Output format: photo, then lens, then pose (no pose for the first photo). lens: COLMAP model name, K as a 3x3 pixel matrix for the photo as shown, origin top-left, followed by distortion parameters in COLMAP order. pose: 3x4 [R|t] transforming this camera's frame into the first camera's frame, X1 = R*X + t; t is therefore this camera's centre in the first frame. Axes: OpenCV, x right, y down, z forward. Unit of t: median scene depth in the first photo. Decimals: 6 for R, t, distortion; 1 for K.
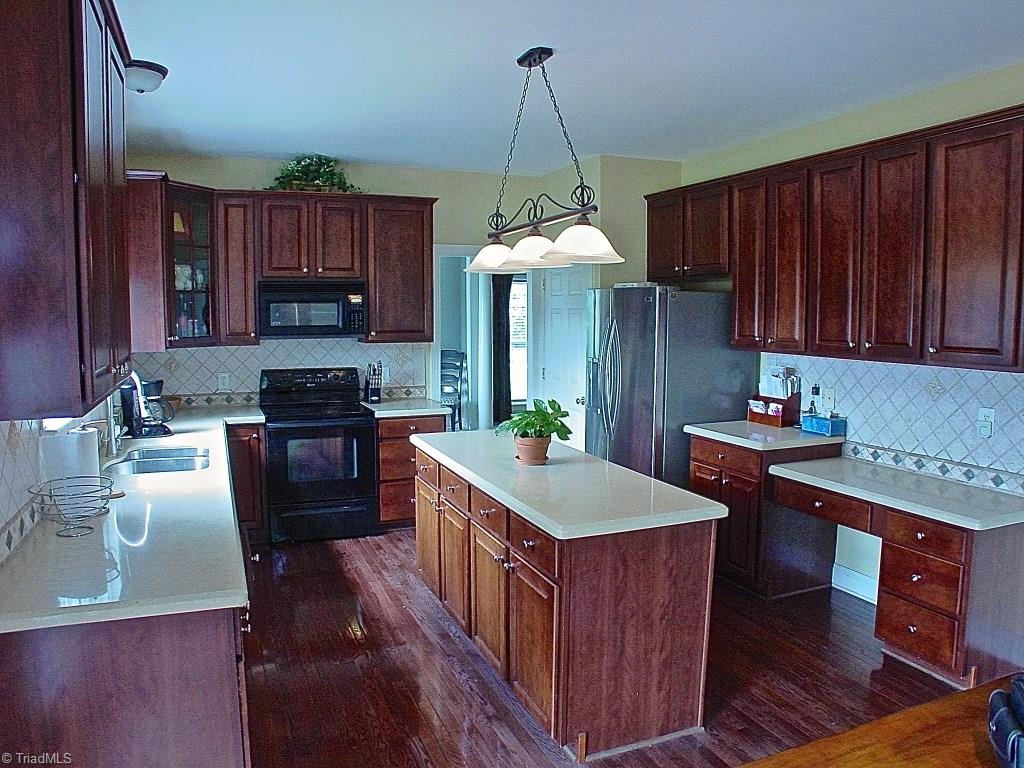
lens RADIAL K [[742.7, 0, 512.0], [0, 742.7, 384.0], [0, 0, 1]] dist [-0.192090, 0.122650]
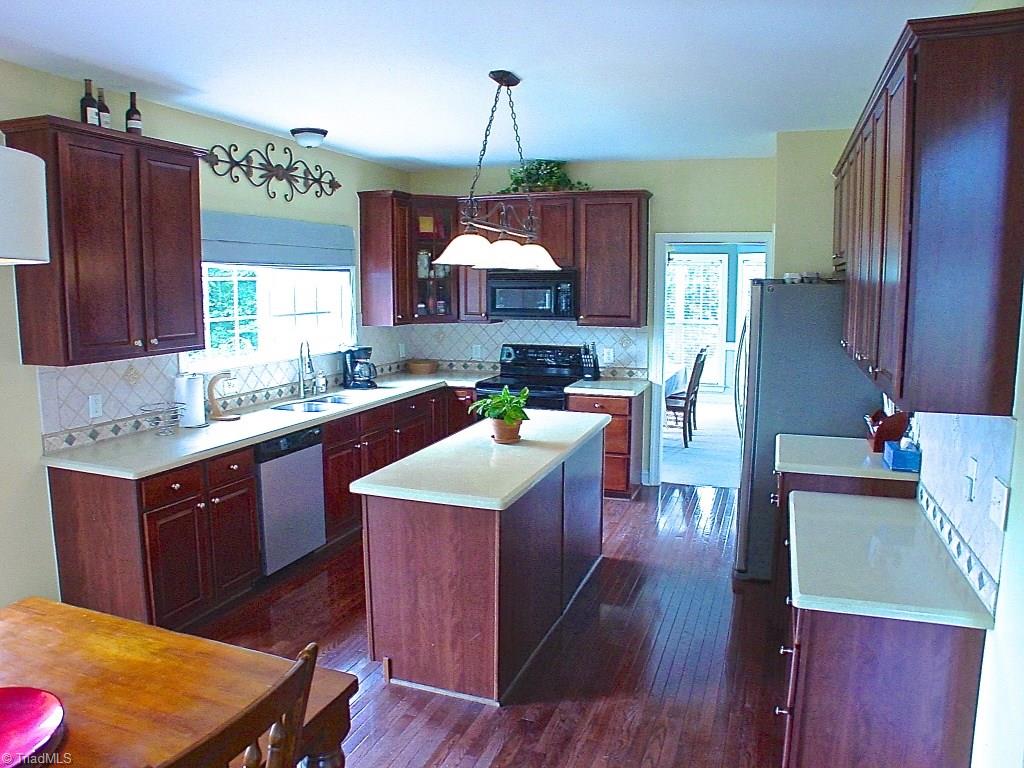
lens RADIAL K [[742.7, 0, 512.0], [0, 742.7, 384.0], [0, 0, 1]] dist [-0.192090, 0.122650]
pose [[0.741575, 0.091749, -0.664567, 0.666915], [-0.065067, 0.995770, 0.064867, -0.047290], [0.667707, -0.004862, 0.744408, 0.142131]]
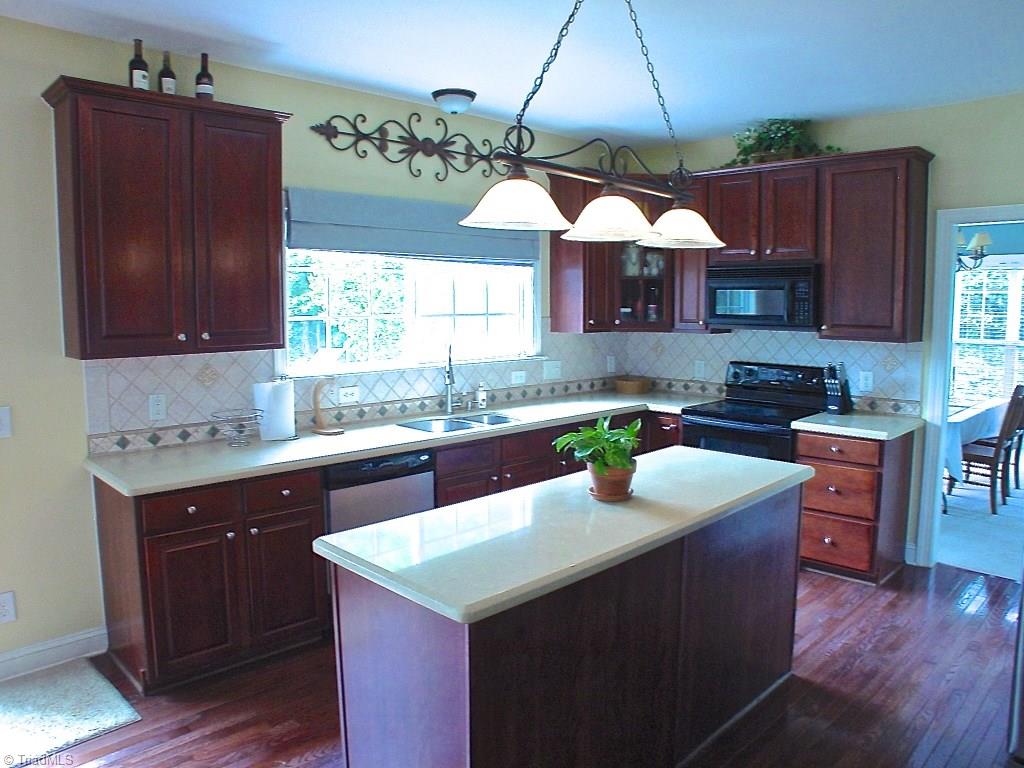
lens RADIAL K [[742.7, 0, 512.0], [0, 742.7, 384.0], [0, 0, 1]] dist [-0.192090, 0.122650]
pose [[0.382636, 0.102528, -0.918193, 0.574256], [-0.087615, 0.993371, 0.074412, -0.048746], [0.919736, 0.051975, 0.389082, 0.521815]]
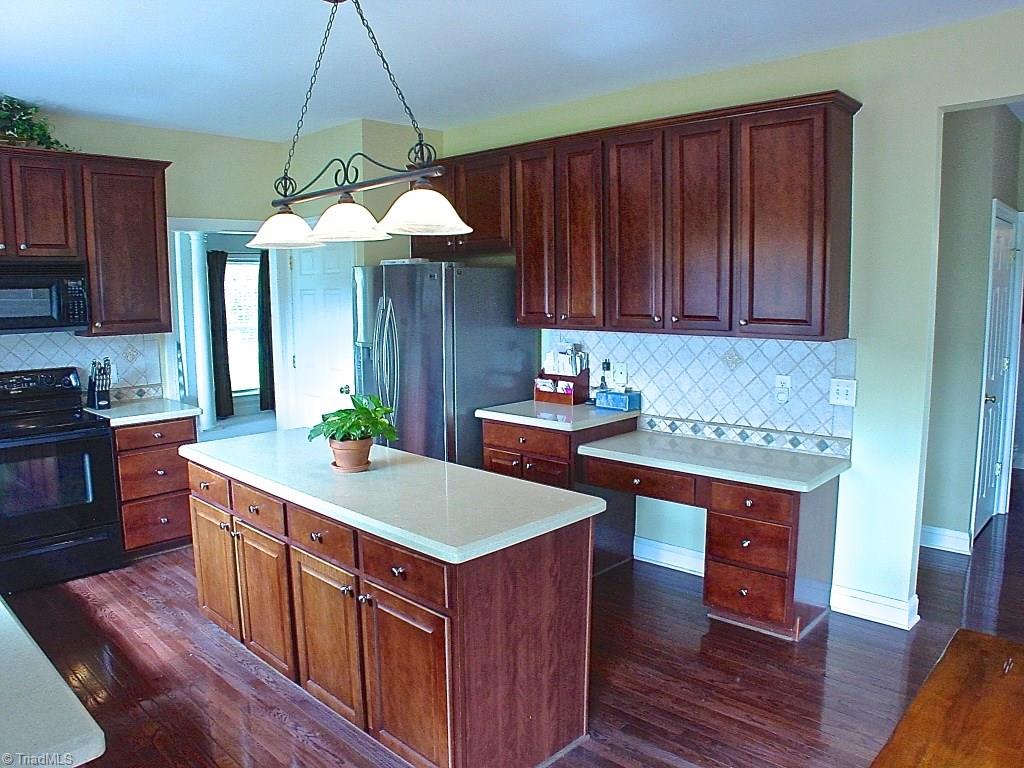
lens RADIAL K [[742.7, 0, 512.0], [0, 742.7, 384.0], [0, 0, 1]] dist [-0.192090, 0.122650]
pose [[0.913434, -0.061868, 0.402256, -0.119432], [0.050366, 0.997964, 0.039120, -0.013602], [-0.403857, -0.015473, 0.914691, 0.129061]]
